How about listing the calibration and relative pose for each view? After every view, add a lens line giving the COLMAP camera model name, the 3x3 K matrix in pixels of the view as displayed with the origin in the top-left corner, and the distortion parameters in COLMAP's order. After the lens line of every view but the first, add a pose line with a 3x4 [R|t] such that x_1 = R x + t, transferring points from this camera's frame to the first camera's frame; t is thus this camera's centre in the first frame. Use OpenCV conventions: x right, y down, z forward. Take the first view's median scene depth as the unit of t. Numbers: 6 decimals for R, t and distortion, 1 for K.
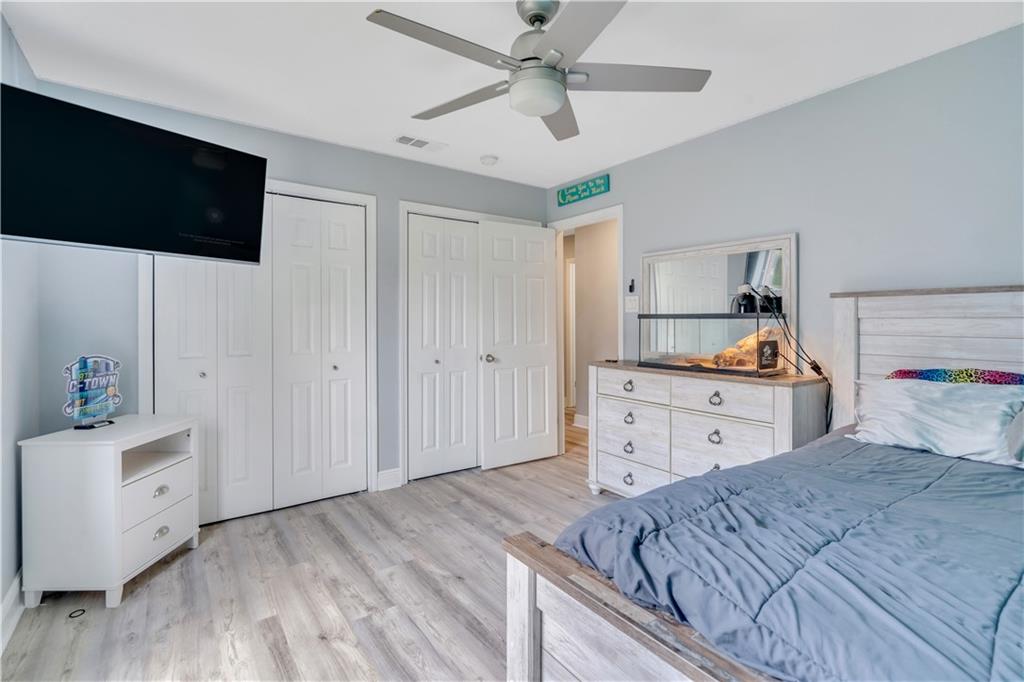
lens RADIAL K [[474.0, 0, 512.1], [0, 474.0, 324.2], [0, 0, 1]] dist [-0.002612, 0.000203]
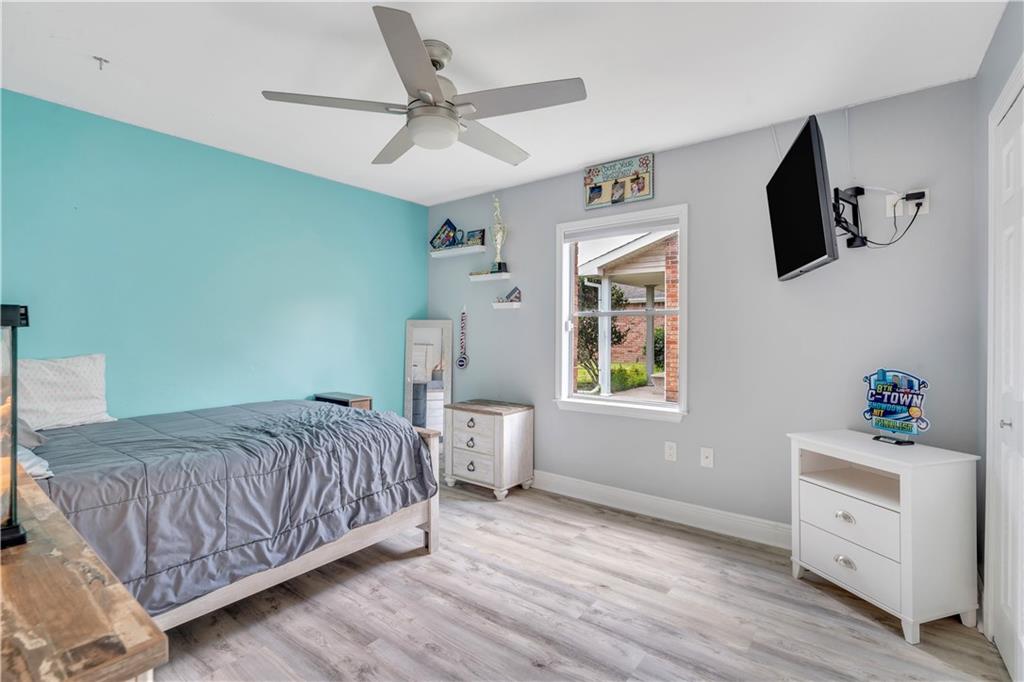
lens RADIAL K [[474.0, 0, 512.1], [0, 474.0, 324.2], [0, 0, 1]] dist [-0.002612, 0.000203]
pose [[-0.958476, 0.000841, -0.285172, 0.153700], [0.001656, 0.999995, -0.002617, -0.026941], [0.285169, -0.002980, -0.958473, 1.710255]]
